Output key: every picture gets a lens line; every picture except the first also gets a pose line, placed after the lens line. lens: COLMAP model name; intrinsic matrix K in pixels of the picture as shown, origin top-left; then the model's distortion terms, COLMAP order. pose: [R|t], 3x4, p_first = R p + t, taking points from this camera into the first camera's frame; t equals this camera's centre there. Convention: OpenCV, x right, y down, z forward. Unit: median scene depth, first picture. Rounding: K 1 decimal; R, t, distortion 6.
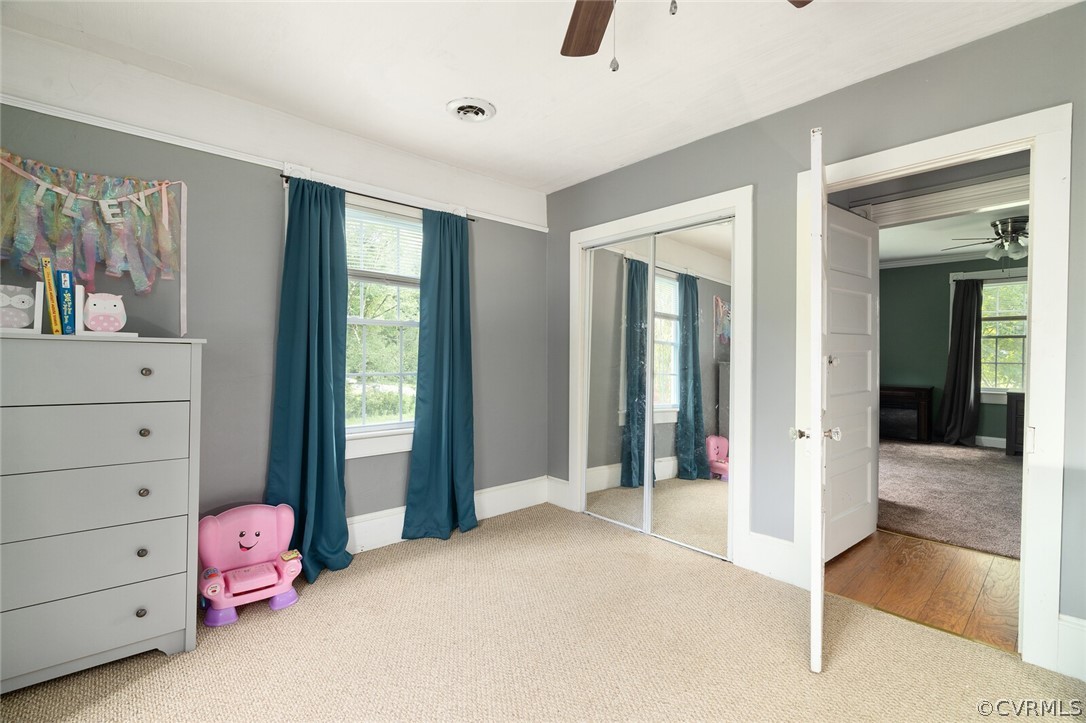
lens RADIAL K [[493.4, 0, 540.3], [0, 493.4, 359.5], [0, 0, 1]] dist [-0.012463, 0.003413]
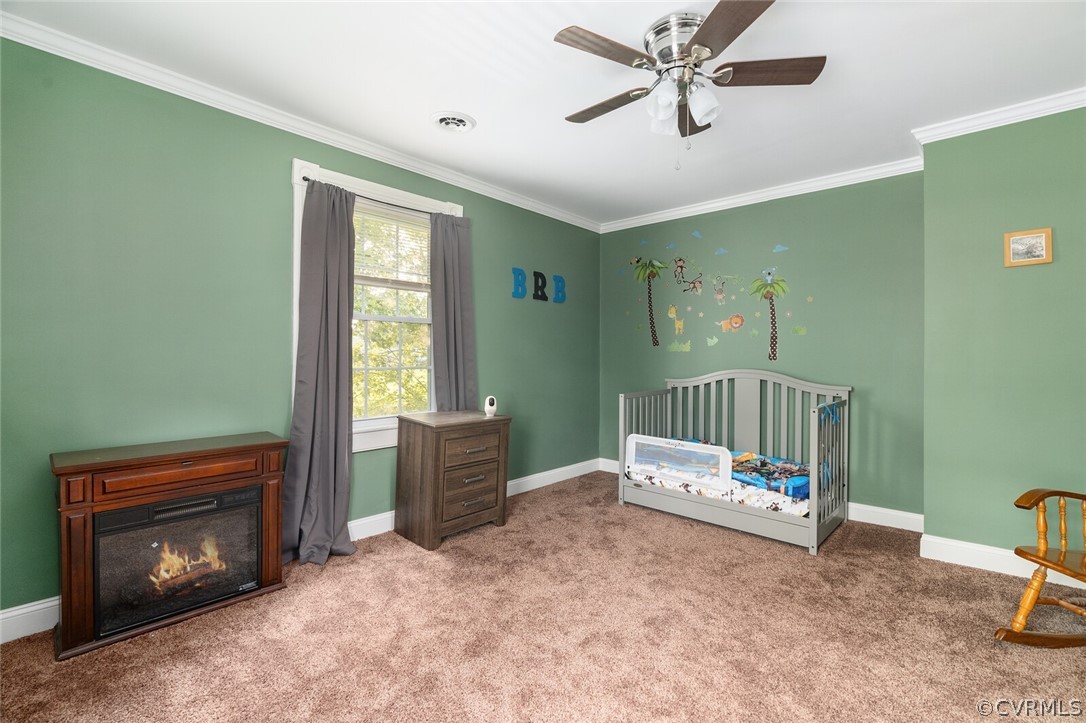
lens RADIAL K [[493.4, 0, 544.1], [0, 493.4, 357.7], [0, 0, 1]] dist [-0.012463, 0.003413]
pose [[-0.108372, -0.015209, 0.993994, 0.402479], [0.005626, 0.999858, 0.015912, -0.010355], [-0.994094, 0.007317, -0.108271, 0.857504]]
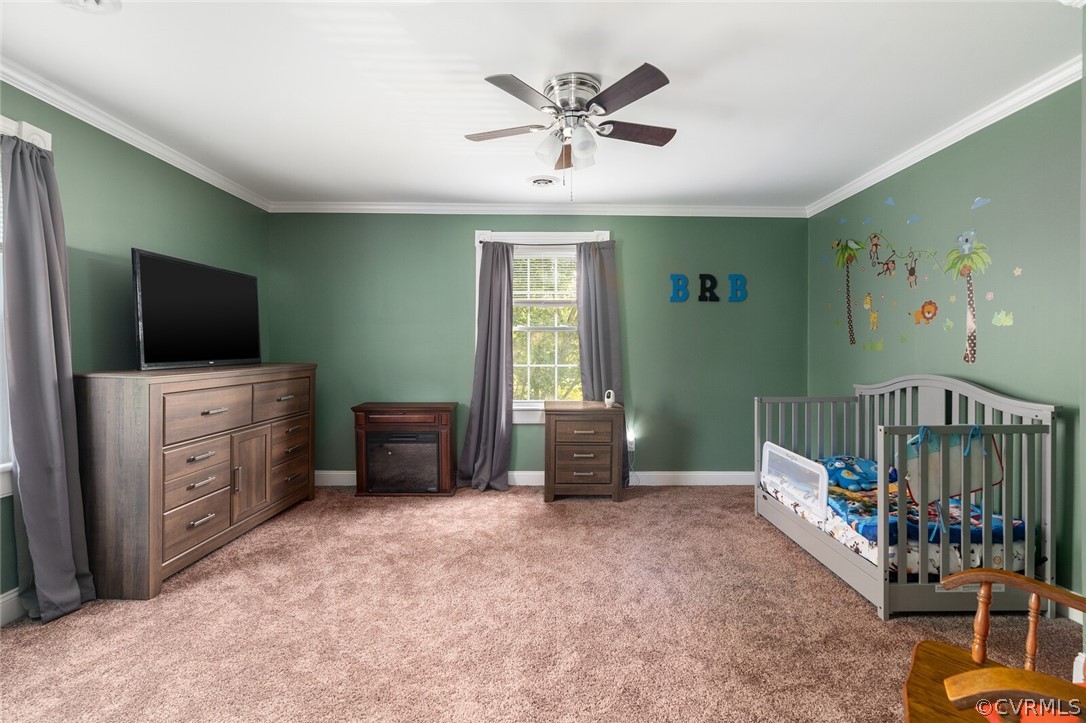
lens RADIAL K [[493.4, 0, 544.1], [0, 493.4, 355.2], [0, 0, 1]] dist [-0.012463, 0.003413]
pose [[0.666313, -0.009873, 0.745607, 0.411218], [0.012151, 0.999923, 0.002382, -0.008122], [-0.745573, 0.007473, 0.666382, 0.501941]]
